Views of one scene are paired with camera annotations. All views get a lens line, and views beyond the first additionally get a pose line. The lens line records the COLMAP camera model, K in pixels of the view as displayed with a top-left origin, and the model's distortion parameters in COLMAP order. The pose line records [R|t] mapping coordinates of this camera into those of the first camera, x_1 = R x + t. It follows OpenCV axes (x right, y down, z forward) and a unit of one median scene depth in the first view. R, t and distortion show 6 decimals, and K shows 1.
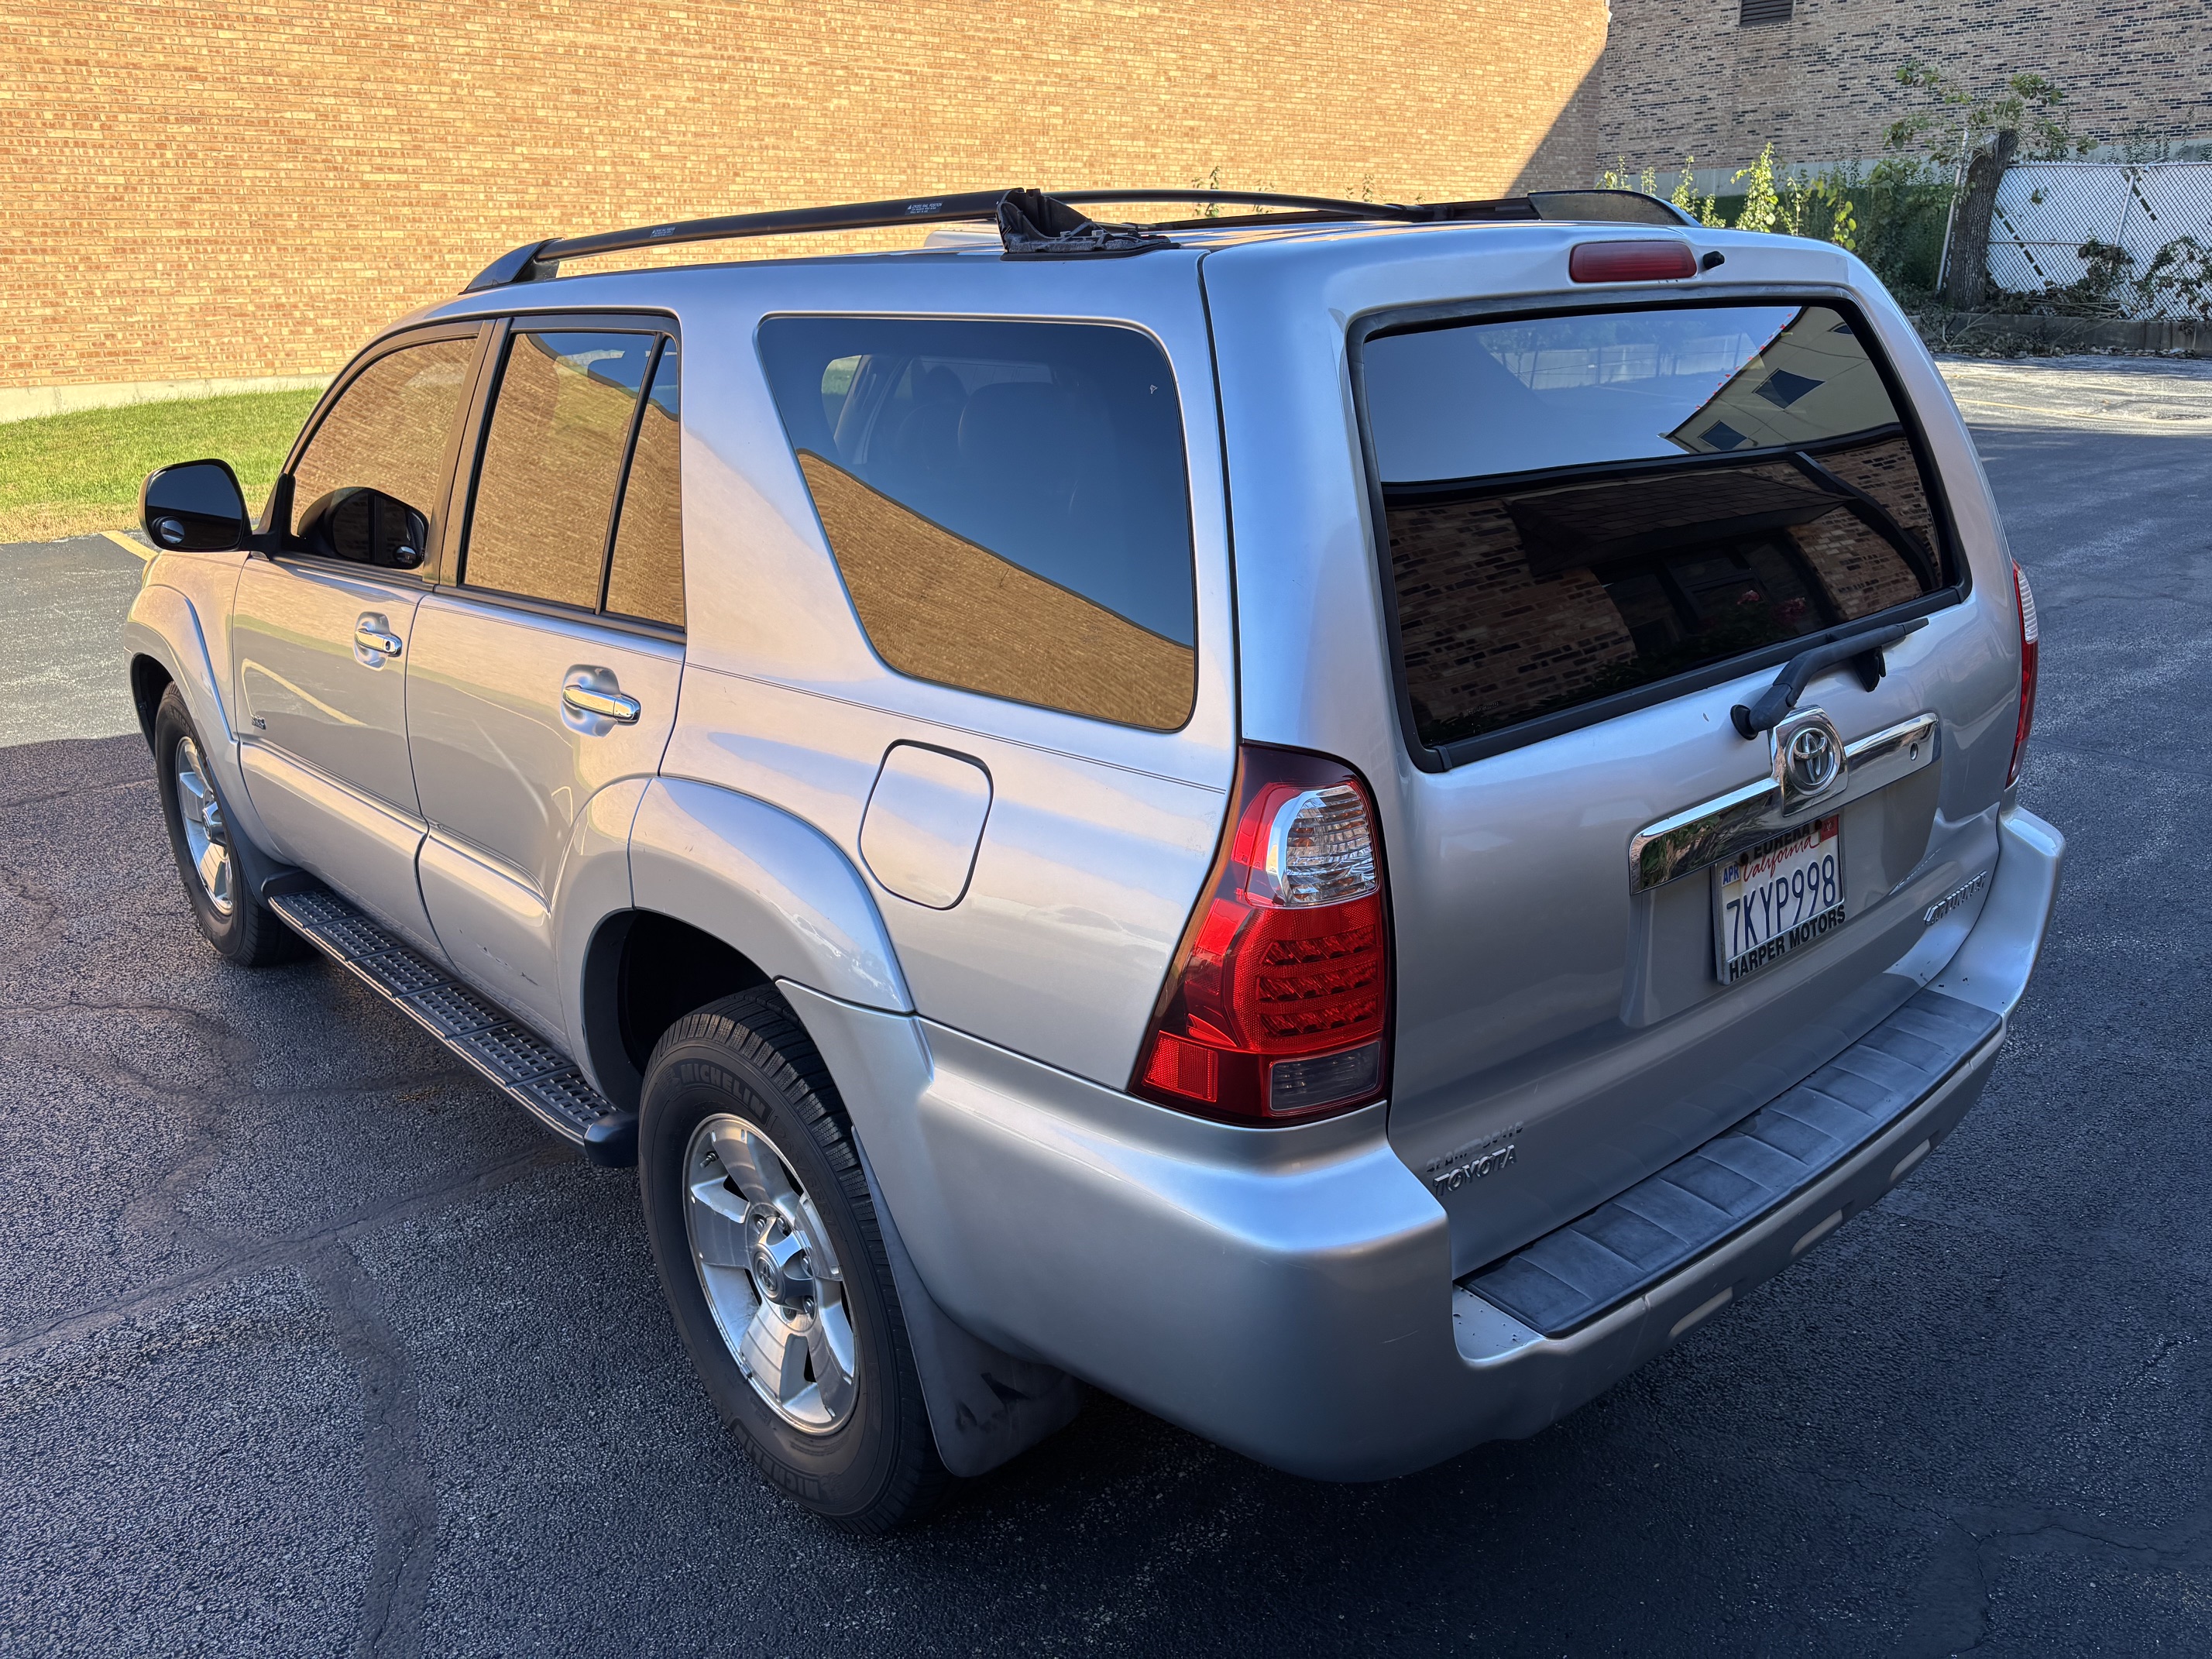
lens RADIAL K [[1685.8, 0, 1106.0], [0, 1685.8, 829.5], [0, 0, 1]] dist [0.088603, -0.110260]
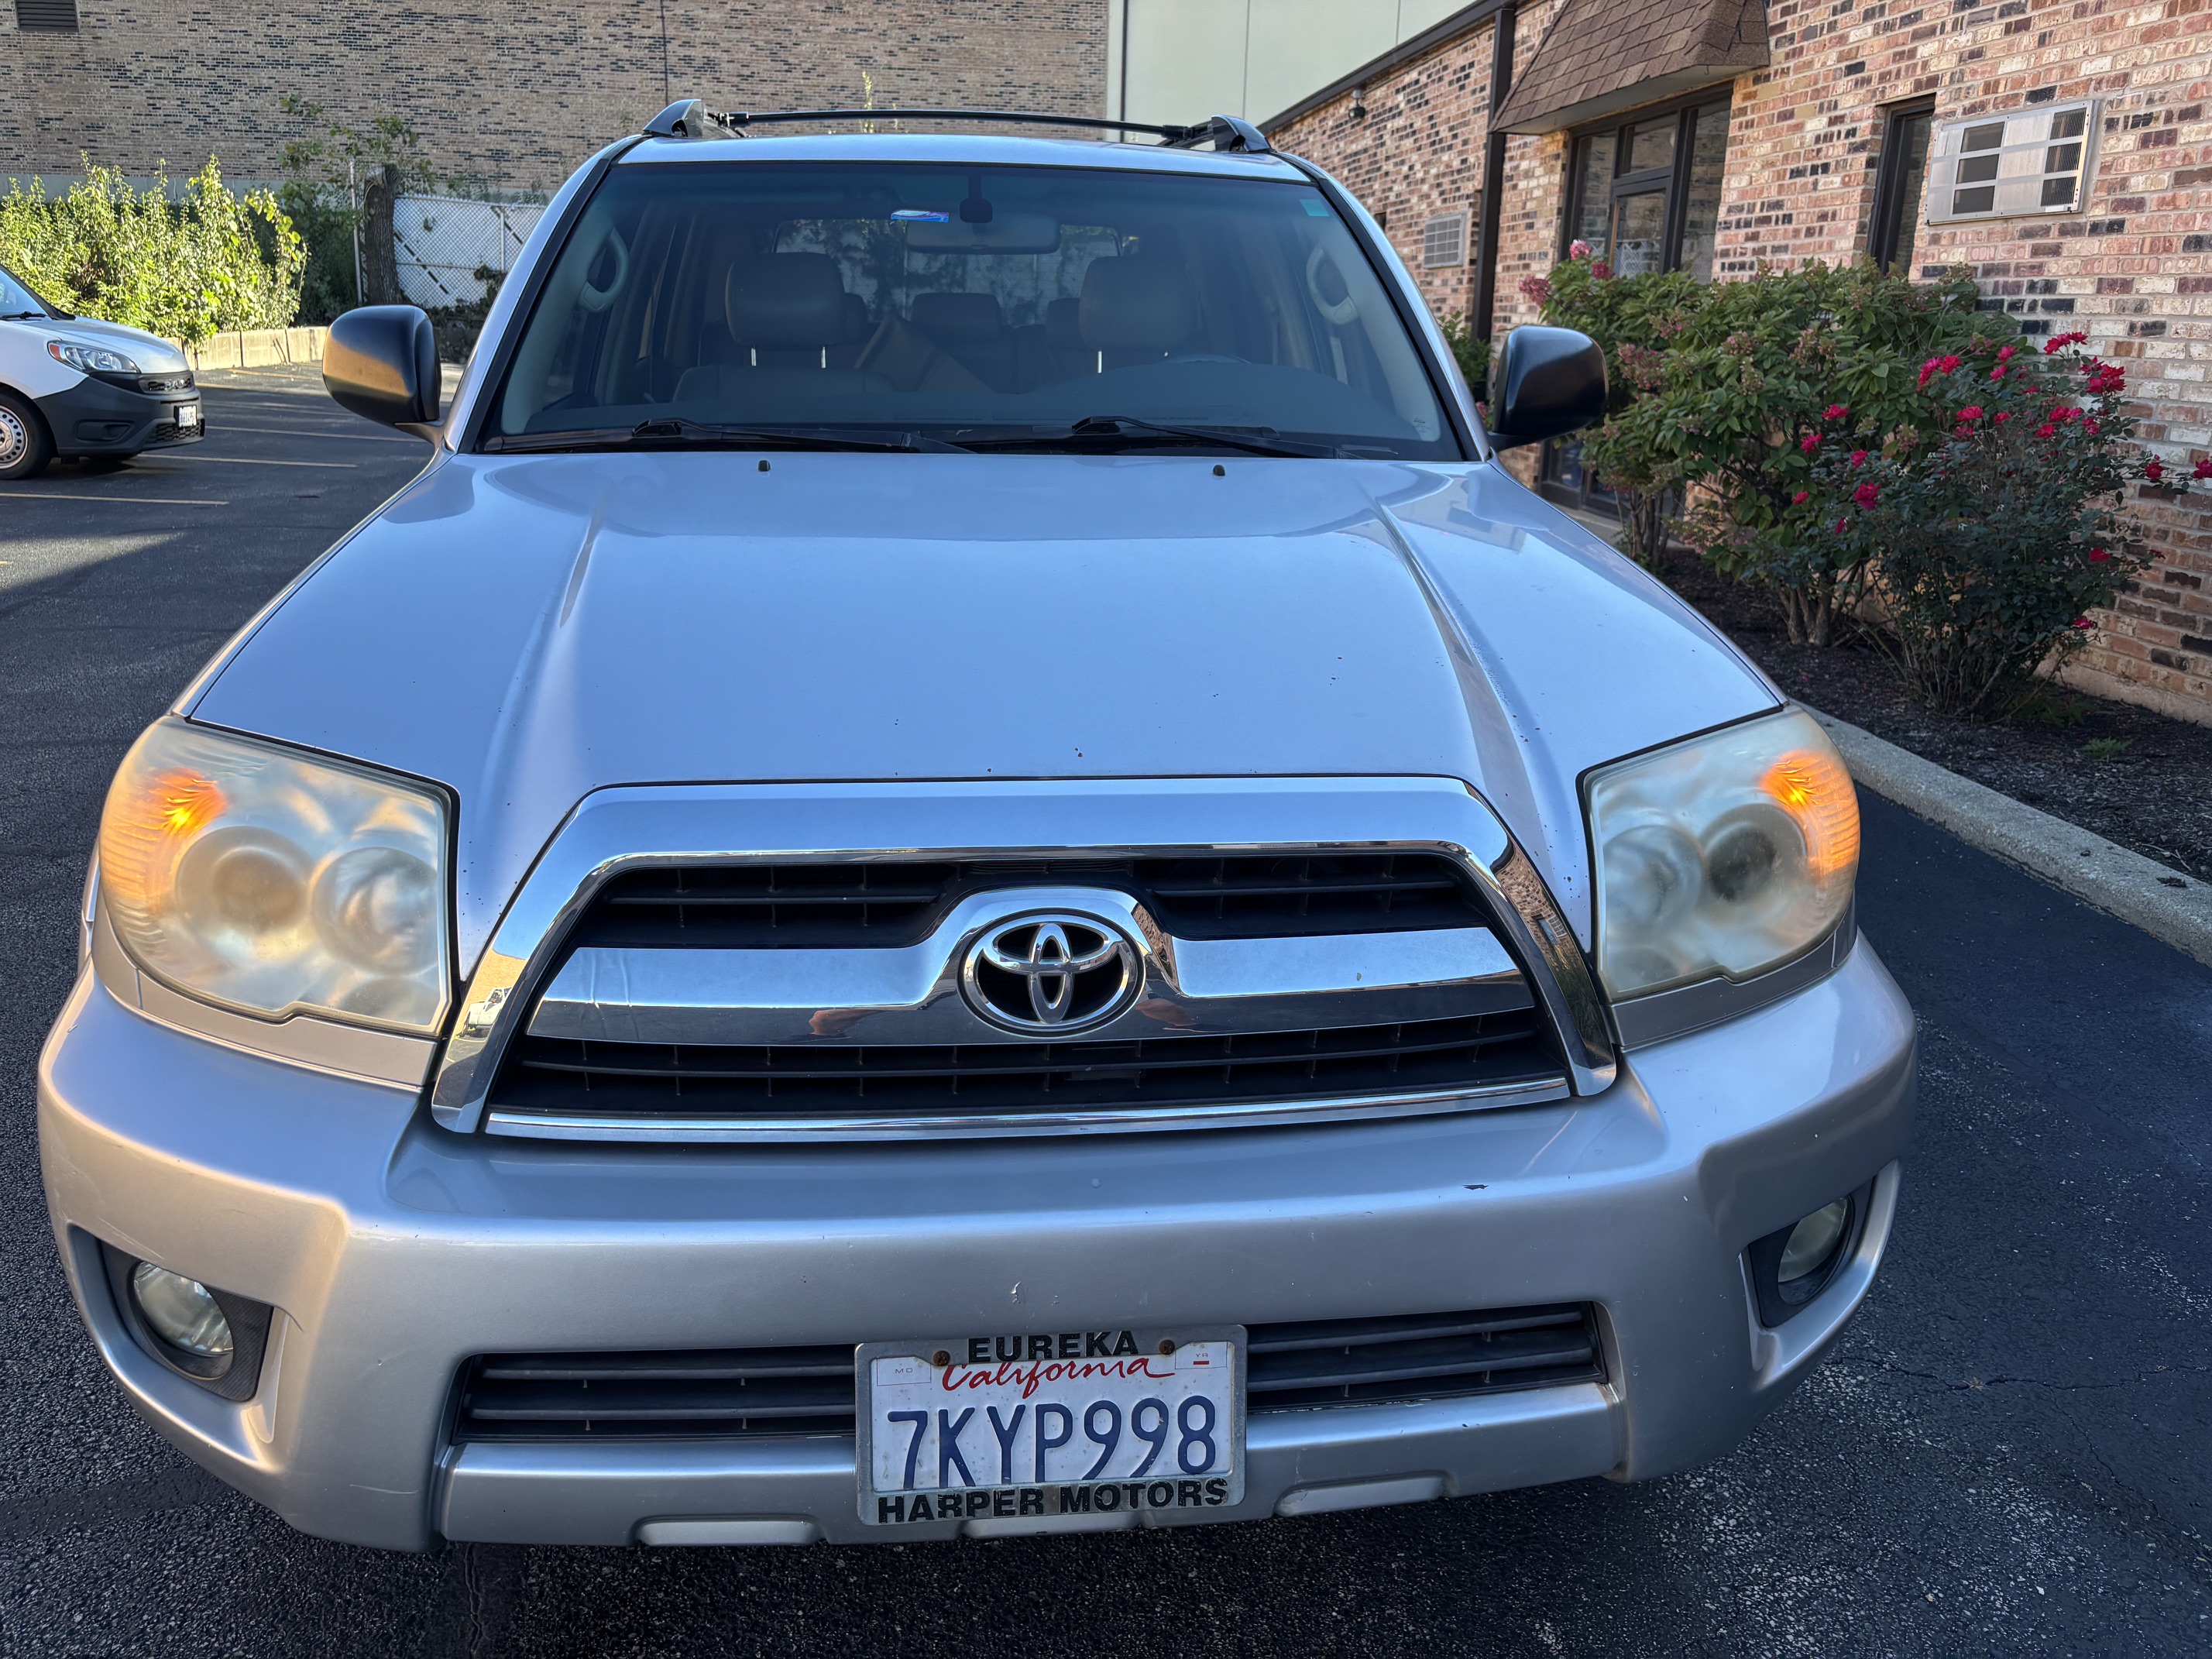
lens RADIAL K [[1633.6, 0, 1106.0], [0, 1633.6, 829.5], [0, 0, 1]] dist [0.085695, -0.088084]
pose [[0.573847, -0.219967, 0.788869, -0.862174], [0.227182, 0.968206, 0.104714, 0.082171], [-0.786821, 0.119127, 0.605575, -0.013202]]
